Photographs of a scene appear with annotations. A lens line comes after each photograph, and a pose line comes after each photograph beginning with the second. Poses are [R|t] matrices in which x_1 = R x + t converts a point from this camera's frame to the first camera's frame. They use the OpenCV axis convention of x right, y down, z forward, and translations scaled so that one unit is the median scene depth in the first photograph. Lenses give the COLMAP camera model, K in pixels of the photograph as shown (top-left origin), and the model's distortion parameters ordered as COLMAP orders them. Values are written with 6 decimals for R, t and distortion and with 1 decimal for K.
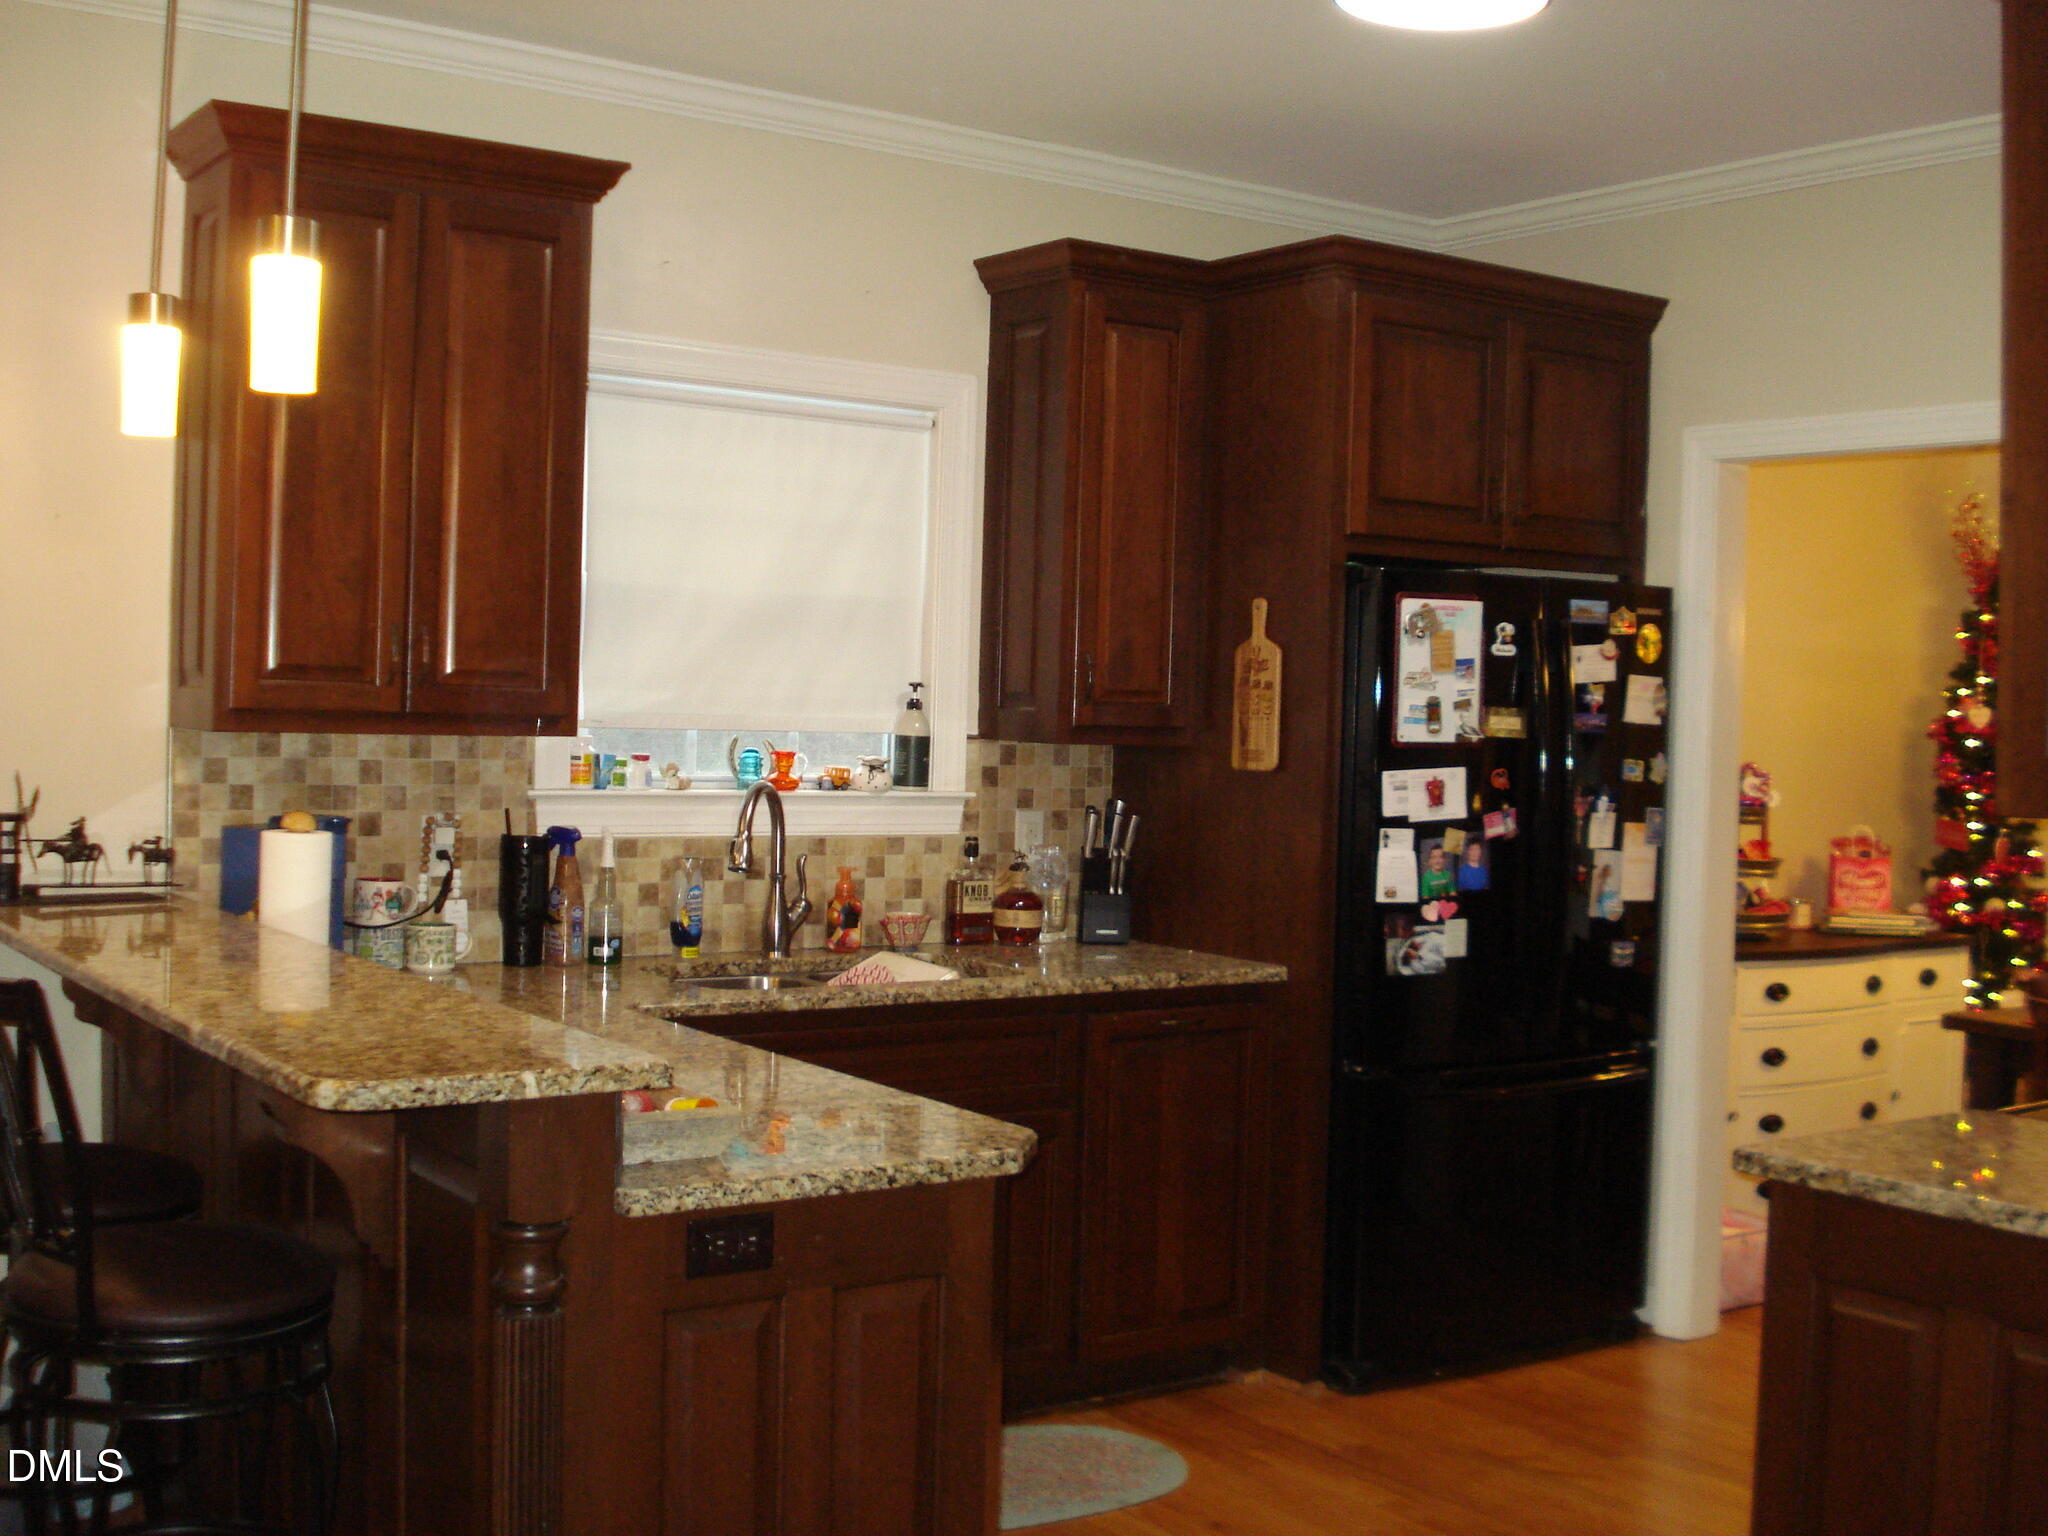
lens RADIAL K [[2277.4, 0, 1016.8], [0, 2277.4, 743.4], [0, 0, 1]] dist [-0.074553, -0.108503]
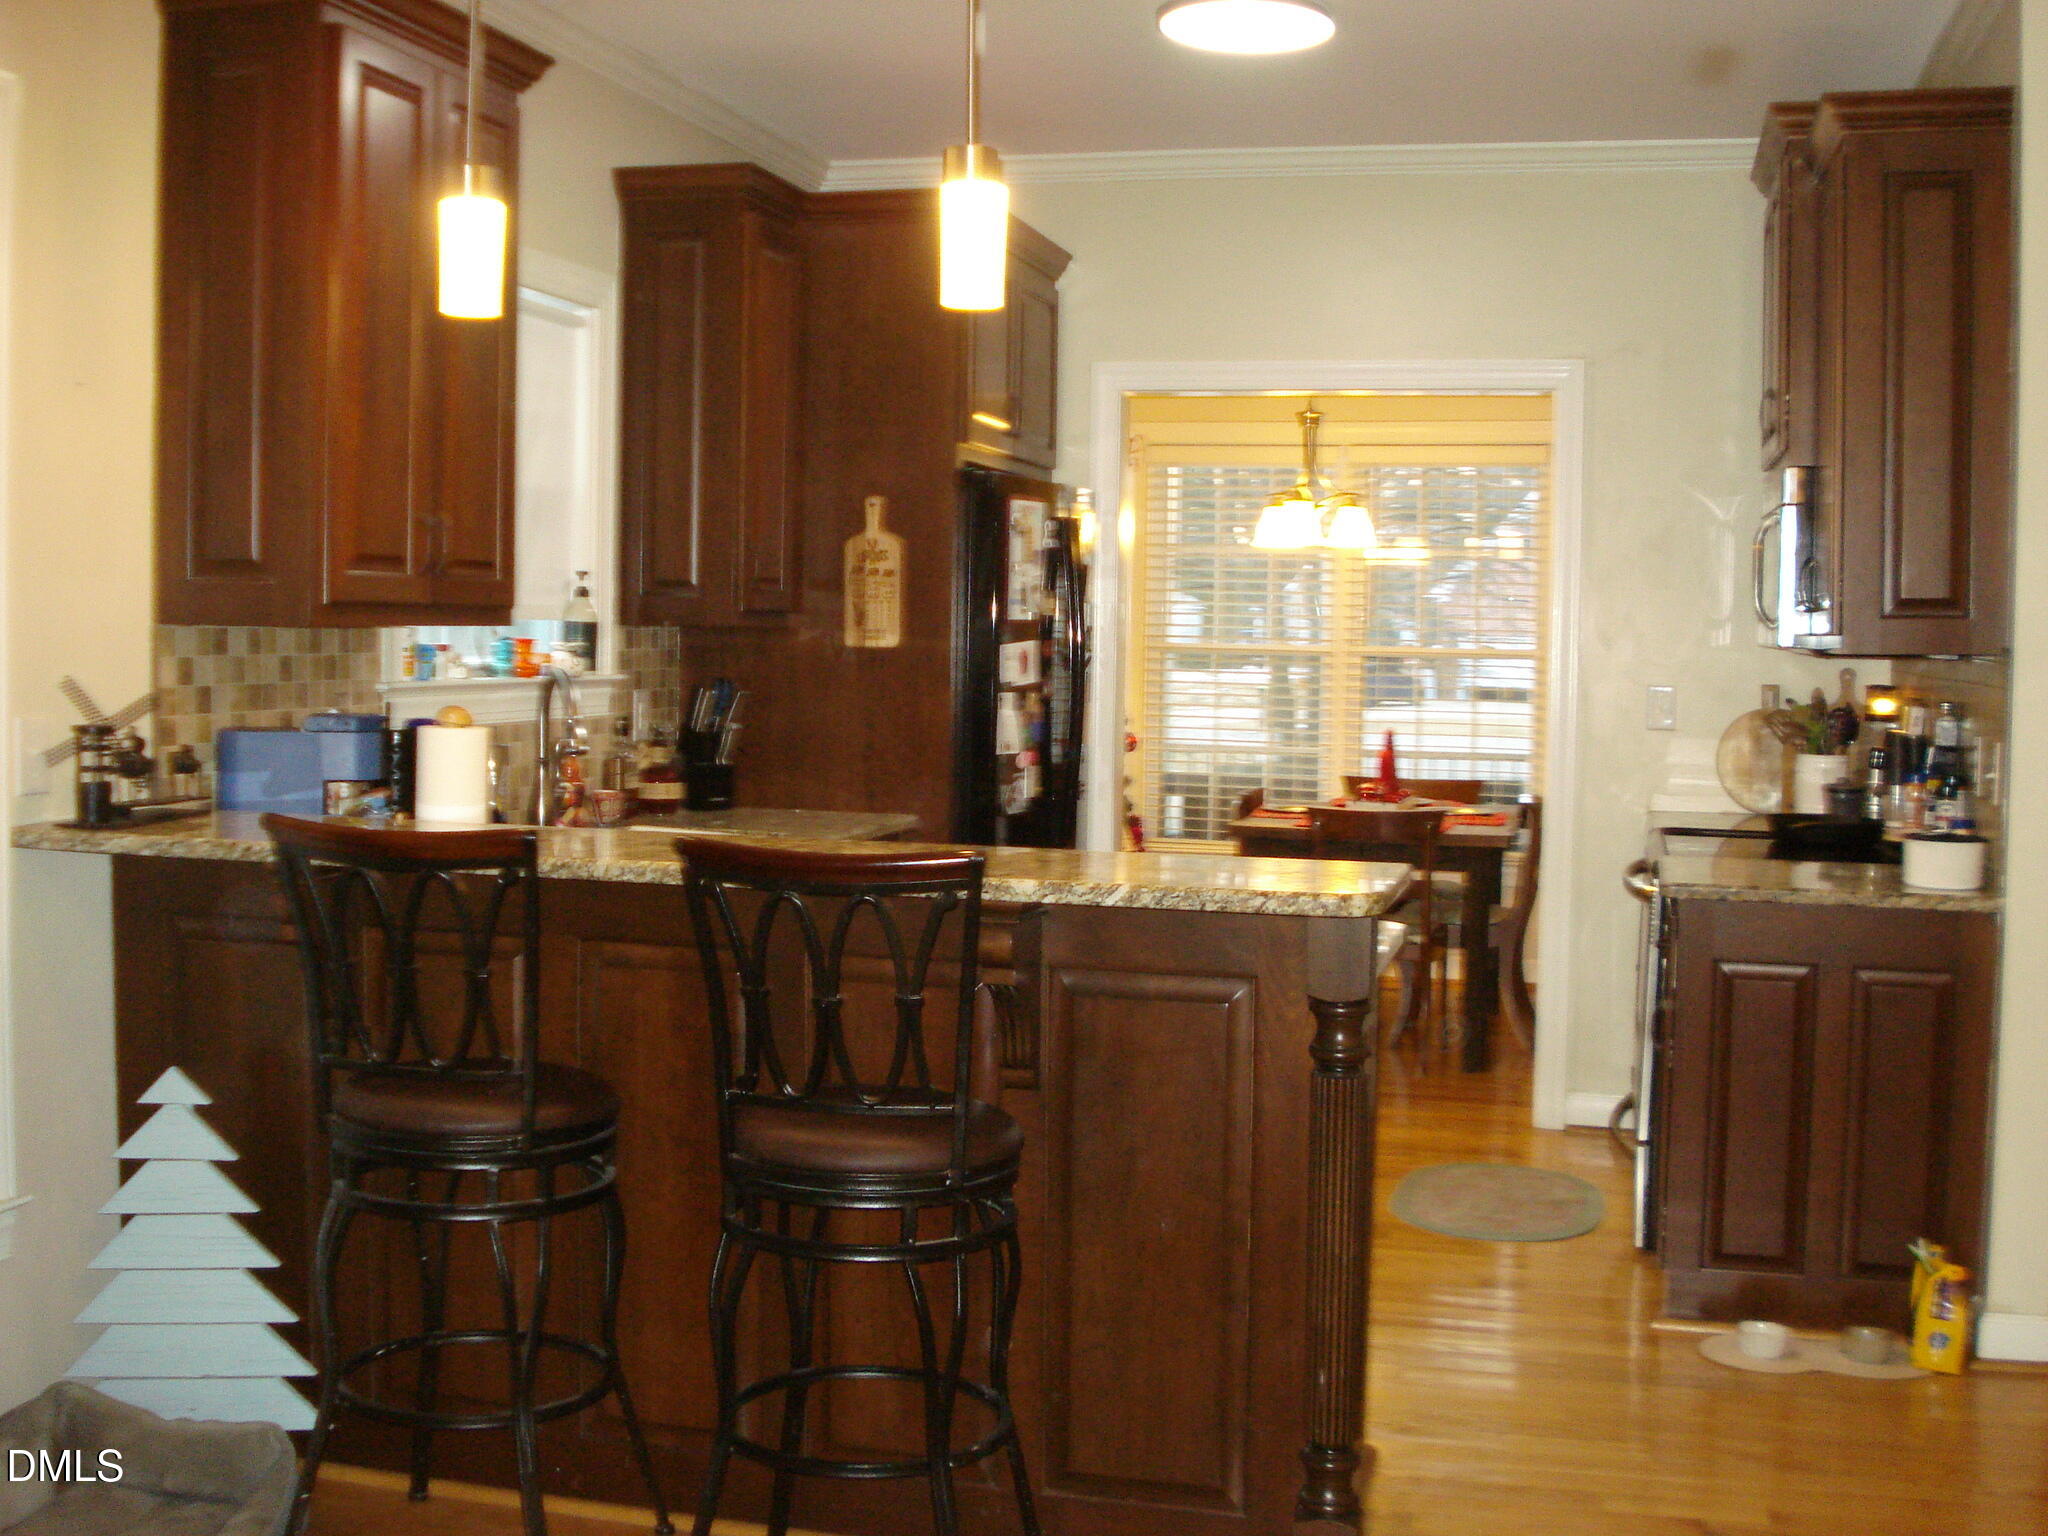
lens RADIAL K [[2336.7, 0, 983.2], [0, 2336.7, 693.9], [0, 0, 1]] dist [-0.041931, -0.020774]
pose [[0.768374, -0.036178, 0.638978, -0.608545], [0.017195, 0.999208, 0.035896, -0.006001], [-0.639770, -0.016594, 0.768387, 0.061795]]
